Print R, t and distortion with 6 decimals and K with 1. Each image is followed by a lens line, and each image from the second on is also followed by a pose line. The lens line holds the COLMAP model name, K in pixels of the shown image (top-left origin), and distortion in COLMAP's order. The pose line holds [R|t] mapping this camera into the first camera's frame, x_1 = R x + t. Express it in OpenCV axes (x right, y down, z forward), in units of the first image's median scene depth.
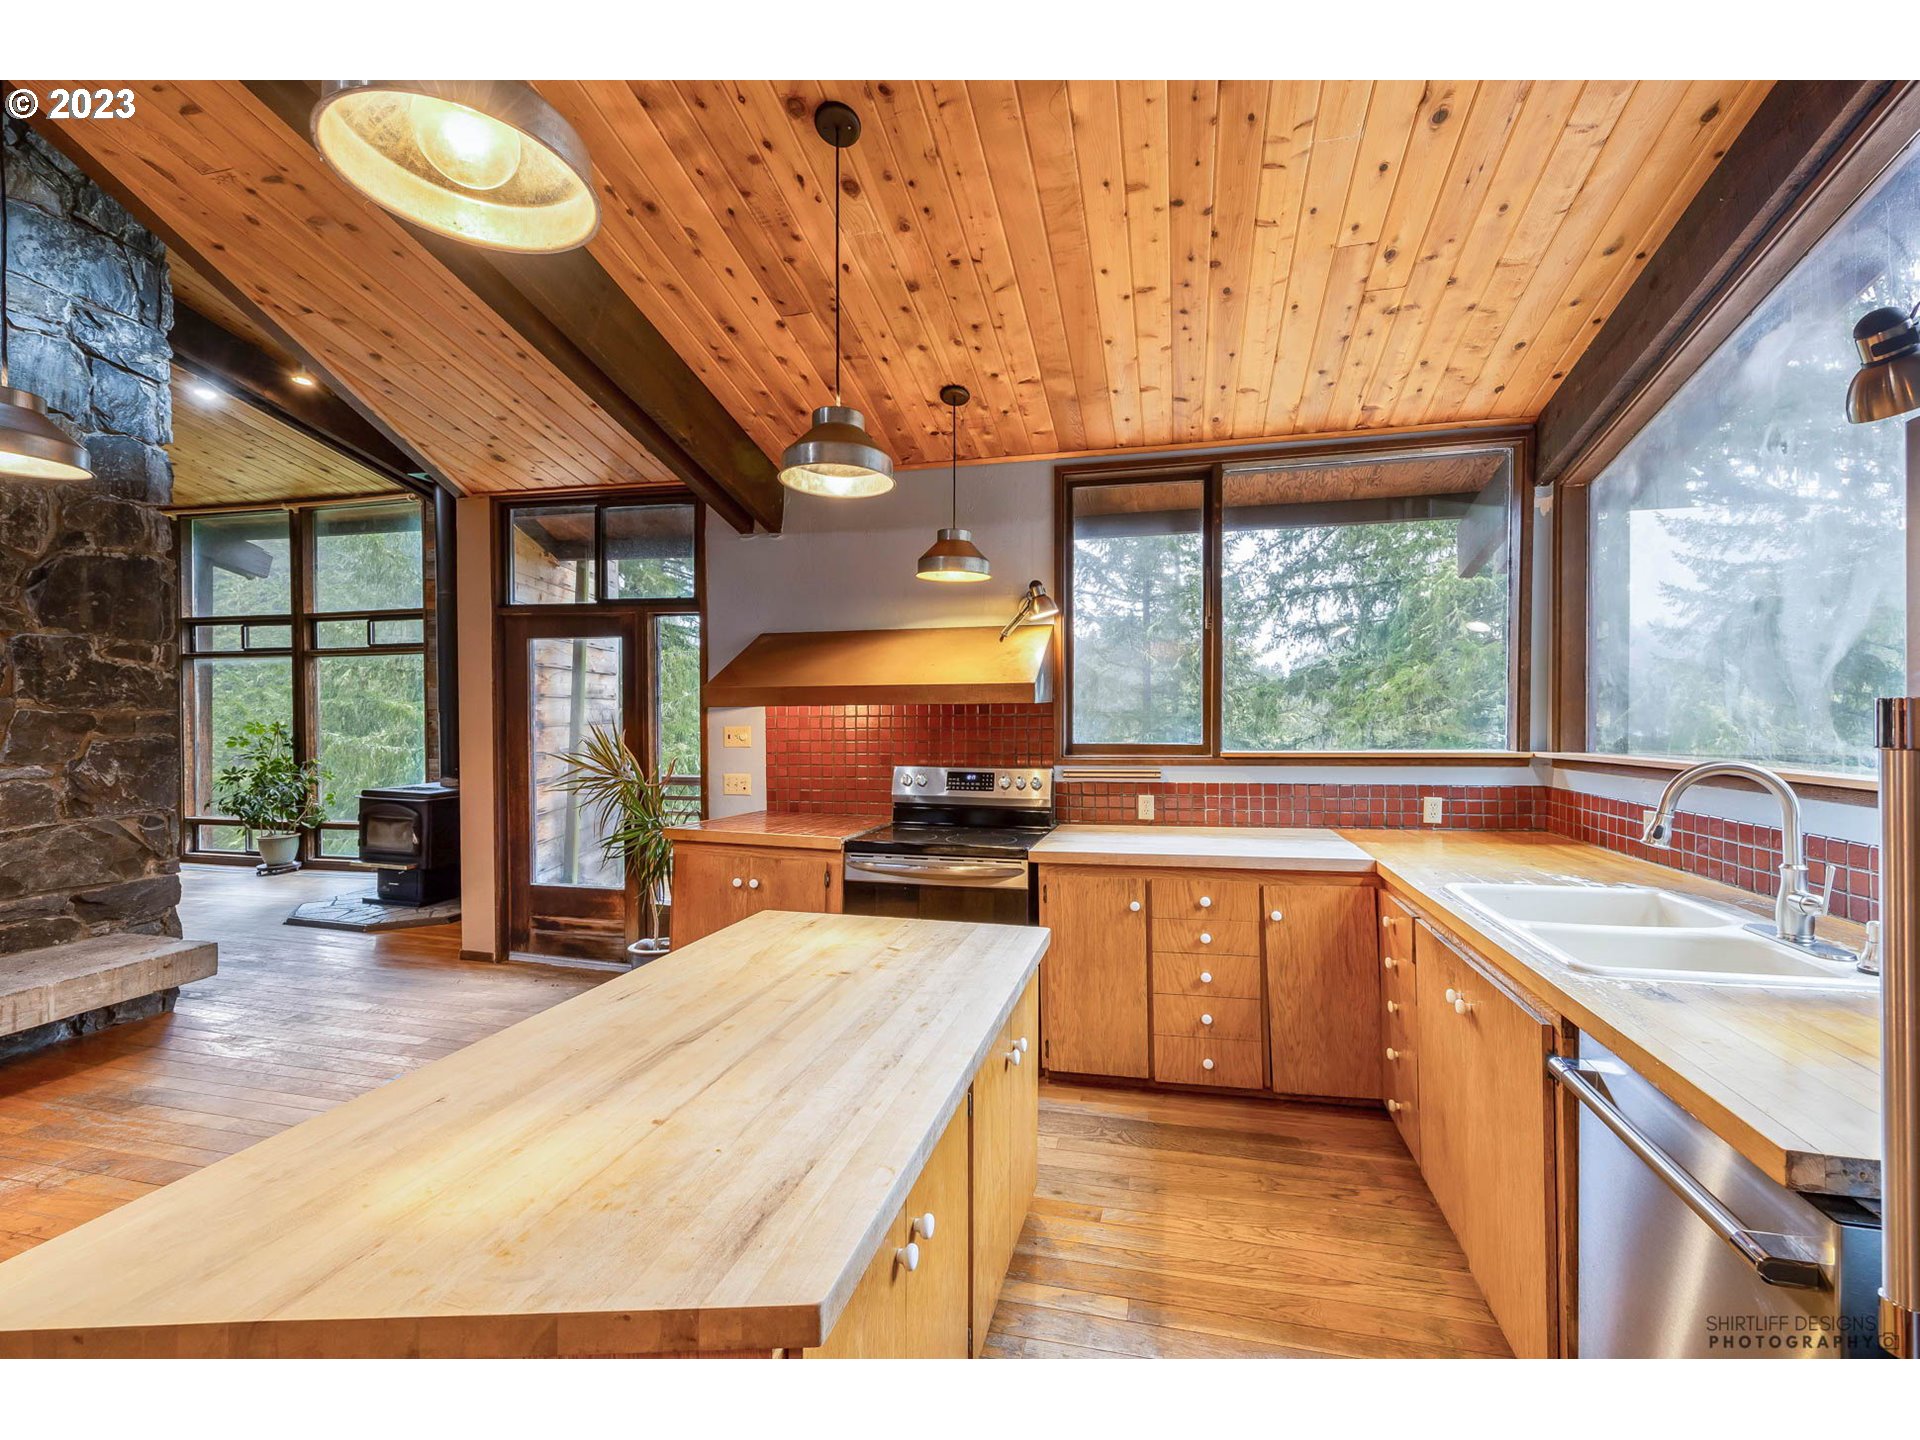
lens RADIAL K [[783.4, 0, 1038.2], [0, 783.4, 715.9], [0, 0, 1]] dist [0.001686, -0.000657]
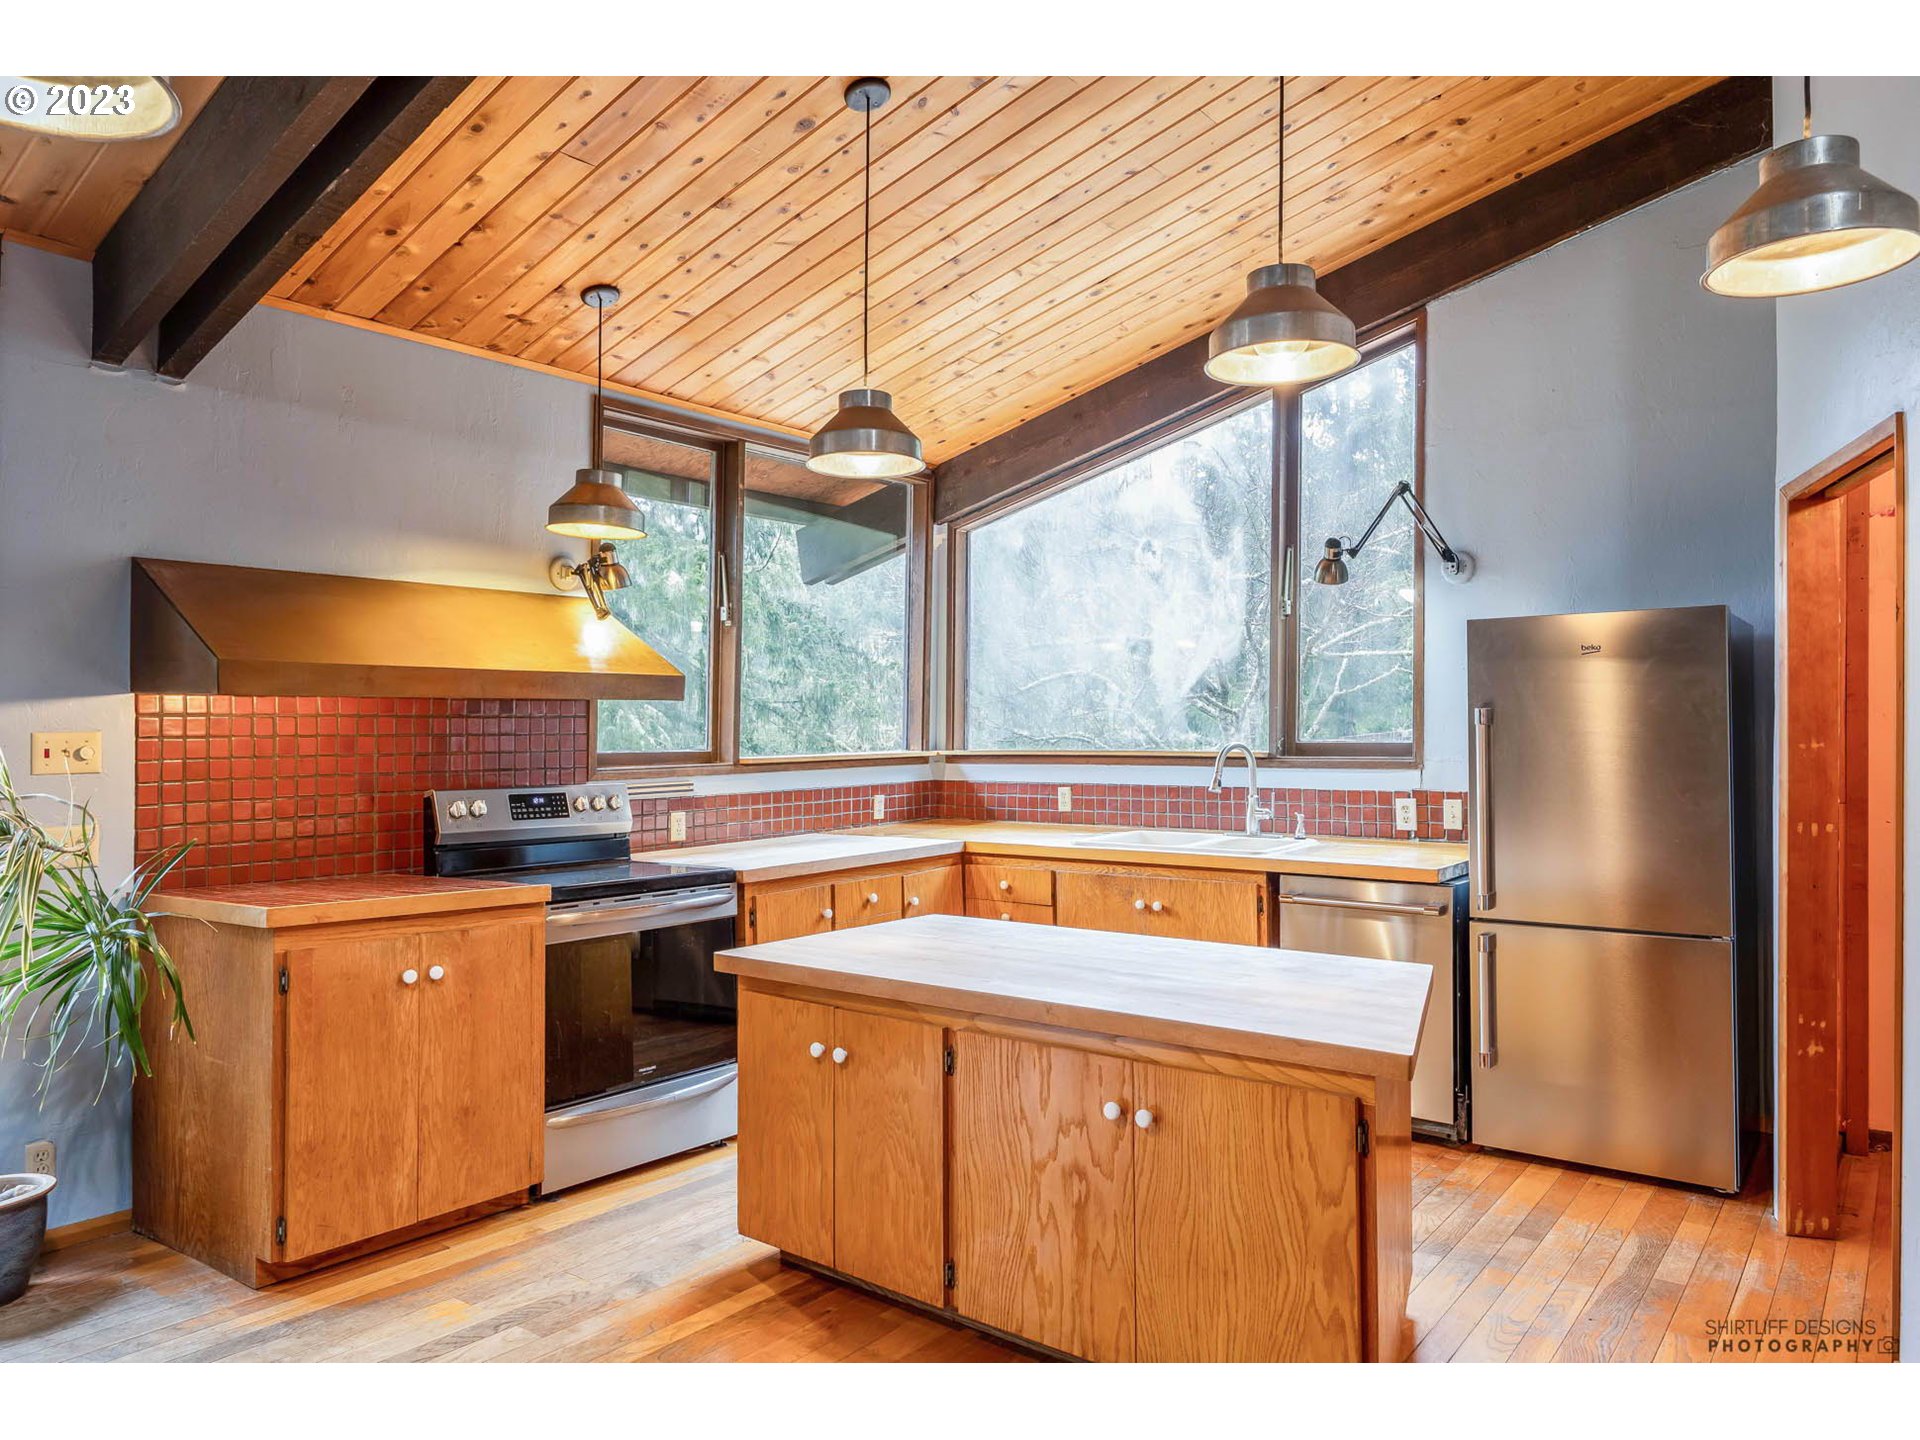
lens RADIAL K [[1221.7, 0, 925.9], [0, 1221.7, 711.7], [0, 0, 1]] dist [-0.006838, -0.002138]
pose [[0.455406, 0.012945, 0.890190, -0.911387], [0.002293, 0.999874, -0.015713, 0.014430], [-0.890281, 0.009197, 0.455319, 0.160958]]
